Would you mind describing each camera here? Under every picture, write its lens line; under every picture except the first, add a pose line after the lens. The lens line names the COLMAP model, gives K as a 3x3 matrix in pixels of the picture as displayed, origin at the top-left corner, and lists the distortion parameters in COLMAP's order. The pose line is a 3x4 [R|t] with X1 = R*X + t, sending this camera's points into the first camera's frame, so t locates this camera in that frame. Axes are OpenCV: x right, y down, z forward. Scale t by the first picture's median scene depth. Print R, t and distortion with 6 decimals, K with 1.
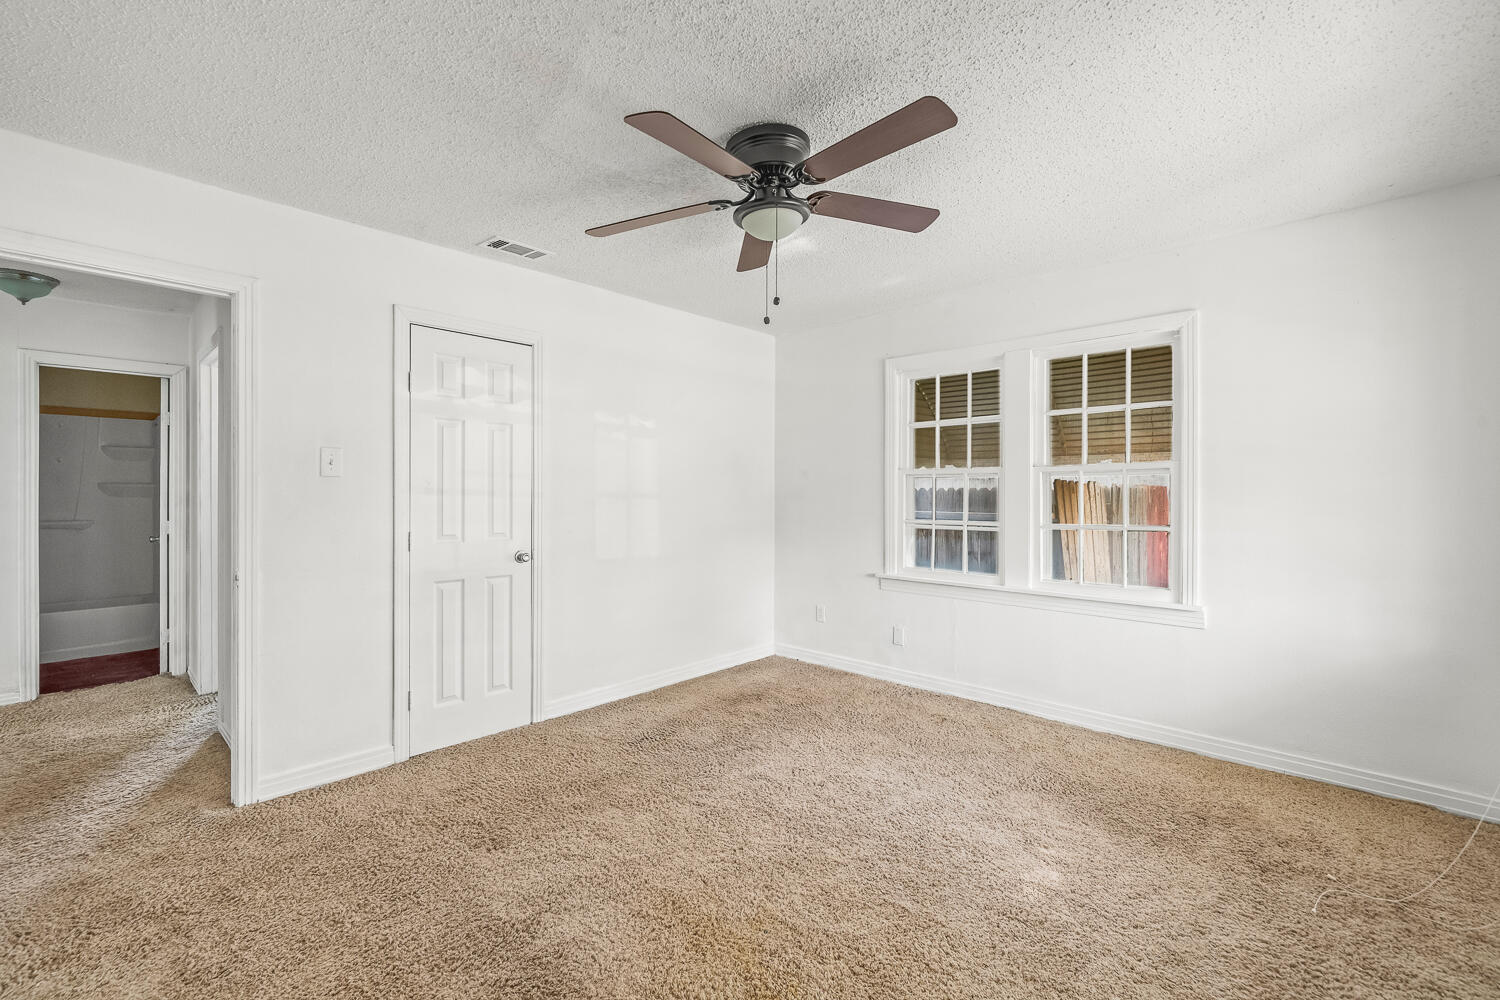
lens RADIAL K [[633.1, 0, 743.9], [0, 633.1, 495.5], [0, 0, 1]] dist [0.001516, -0.000758]
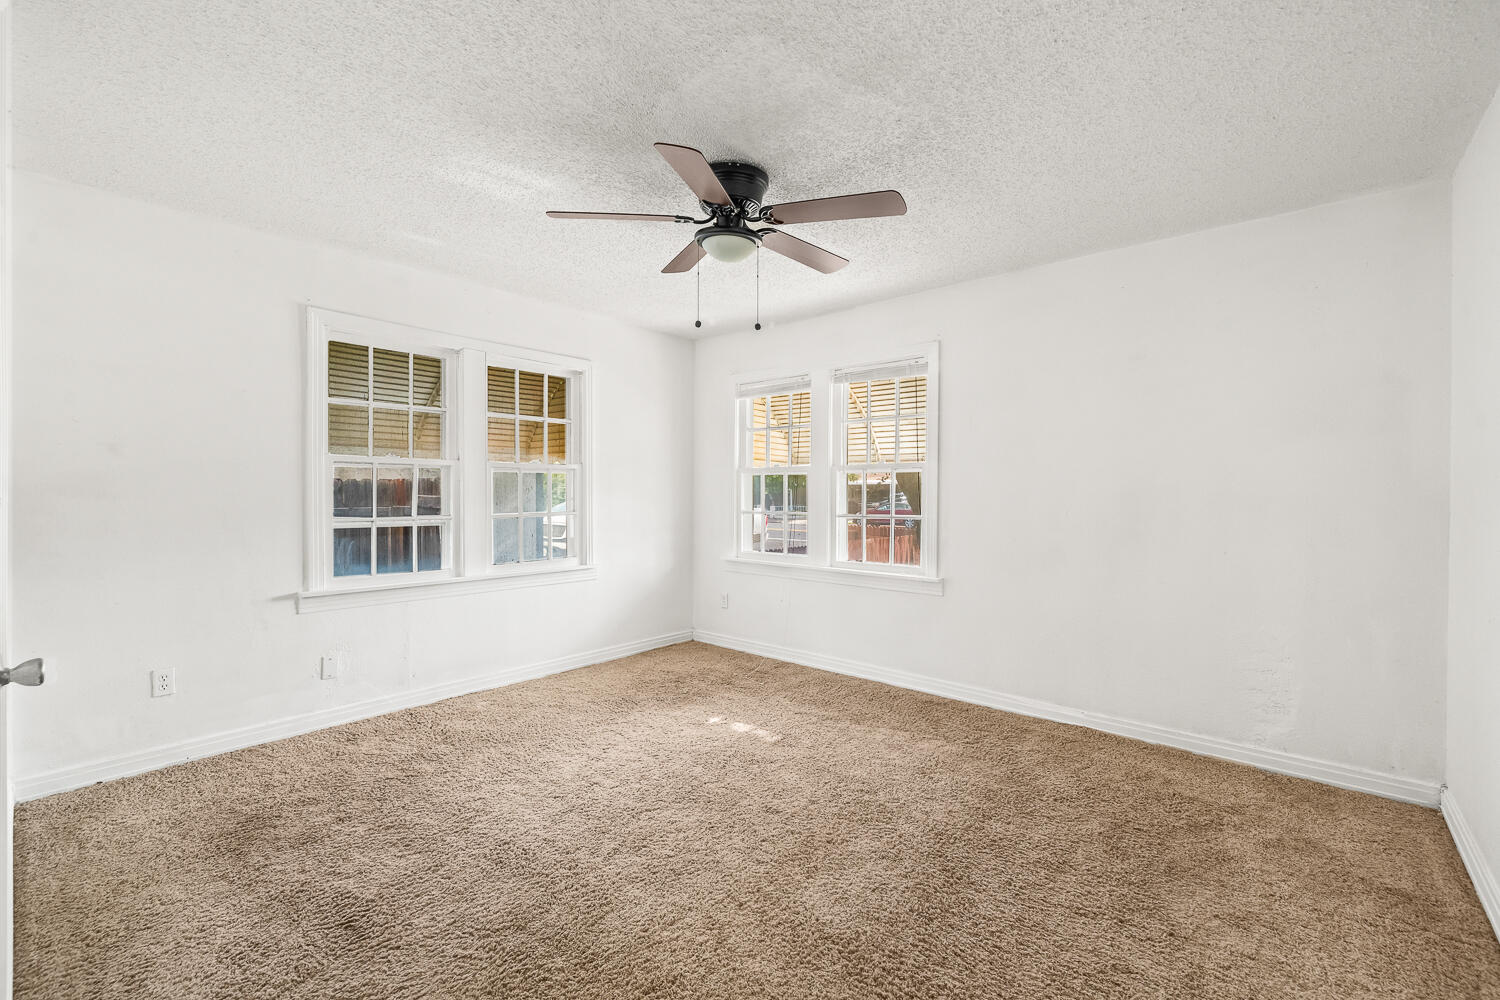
lens RADIAL K [[633.1, 0, 739.5], [0, 633.1, 500.5], [0, 0, 1]] dist [0.001516, -0.000758]
pose [[-0.031804, -0.017305, 0.999344, -0.607448], [-0.002870, 0.999848, 0.017222, 0.001166], [-0.999490, -0.002321, -0.031849, 0.572202]]
